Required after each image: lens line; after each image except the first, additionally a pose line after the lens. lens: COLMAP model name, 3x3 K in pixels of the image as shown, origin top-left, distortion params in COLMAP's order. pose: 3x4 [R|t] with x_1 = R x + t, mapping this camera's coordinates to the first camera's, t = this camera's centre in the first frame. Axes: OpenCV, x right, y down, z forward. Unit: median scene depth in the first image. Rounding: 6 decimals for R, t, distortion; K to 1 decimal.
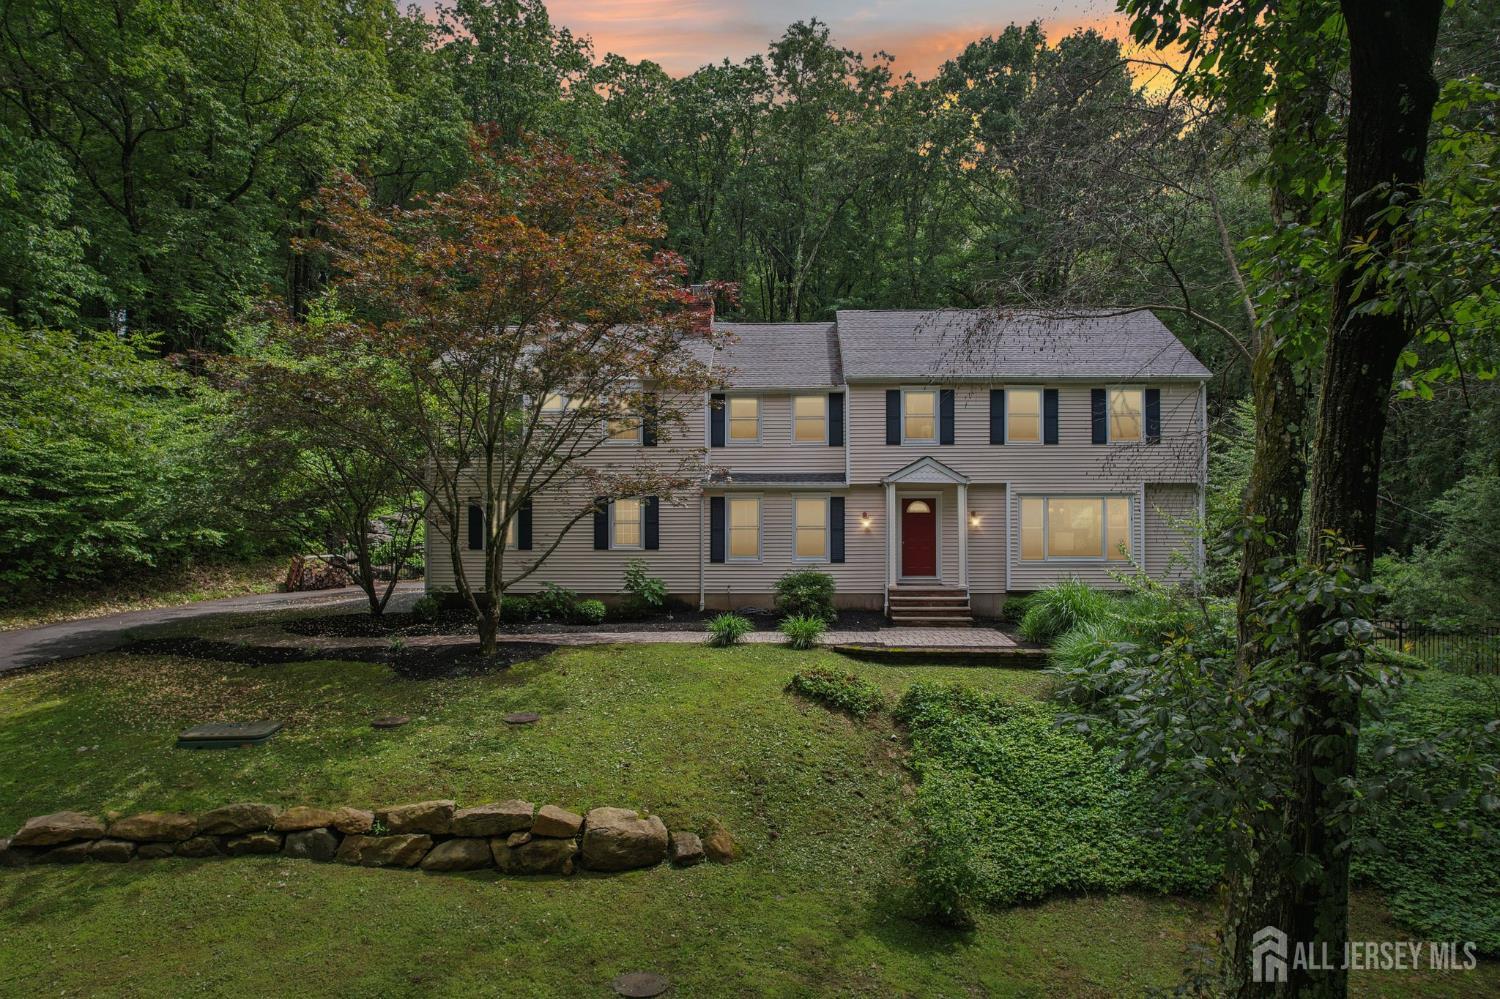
lens RADIAL K [[958.9, 0, 753.7], [0, 958.9, 525.2], [0, 0, 1]] dist [-0.087518, 0.085373]
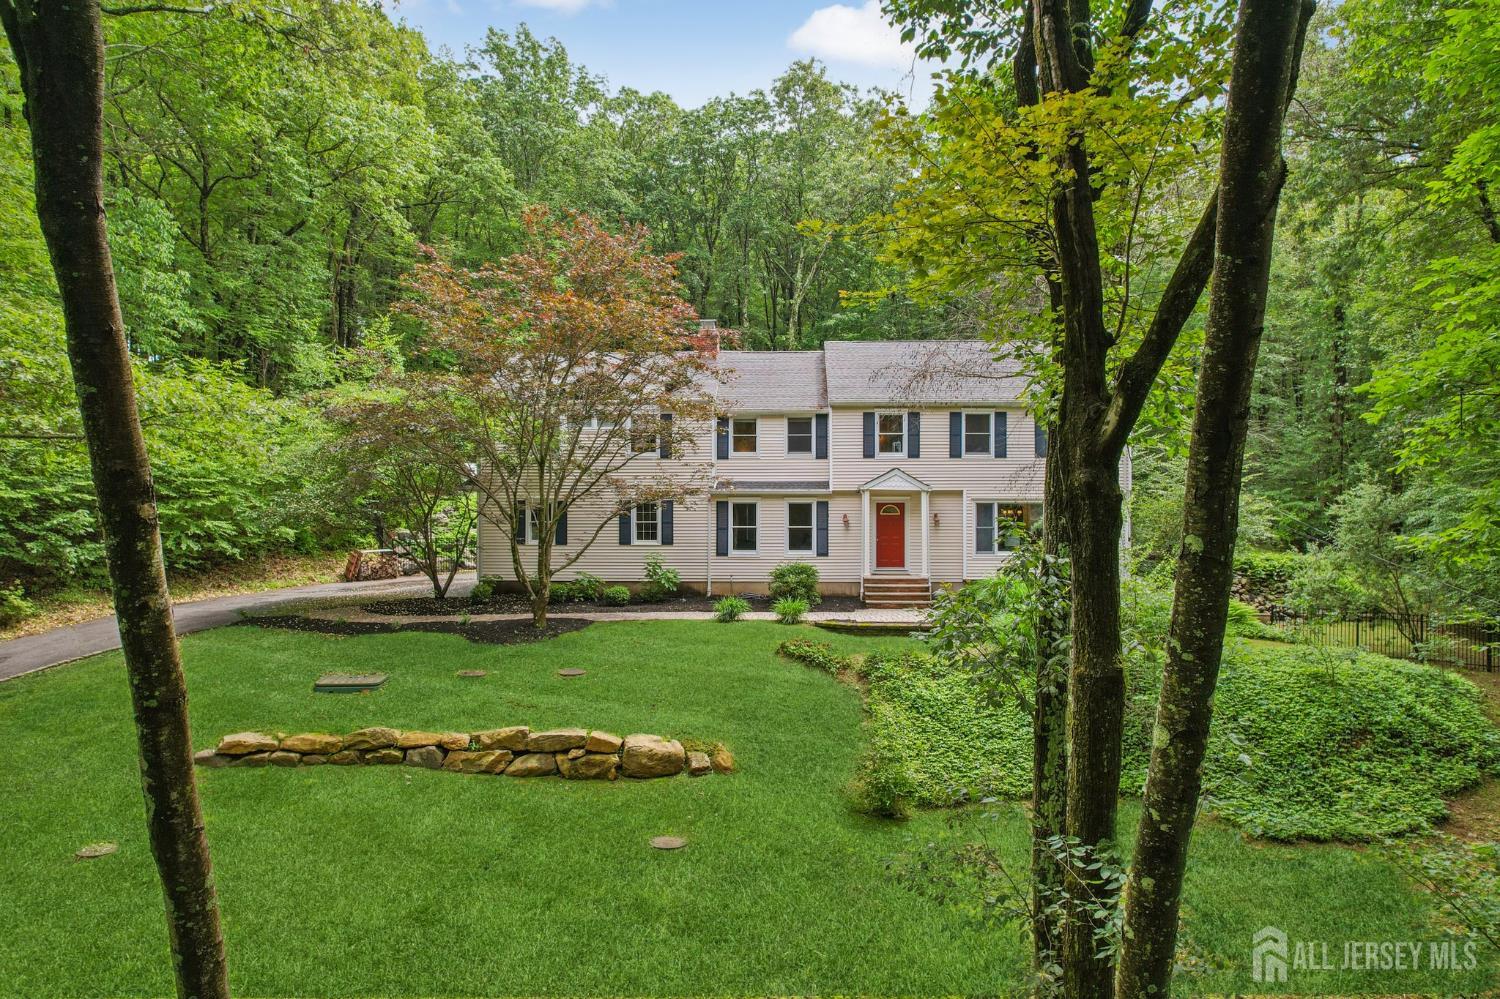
lens RADIAL K [[958.9, 0, 753.7], [0, 958.9, 525.2], [0, 0, 1]] dist [-0.087518, 0.085373]
pose [[0.999981, 0.002105, -0.005807, 0.009109], [-0.002096, 0.999997, 0.001504, -0.001297], [0.005810, -0.001492, 0.999982, -0.211574]]
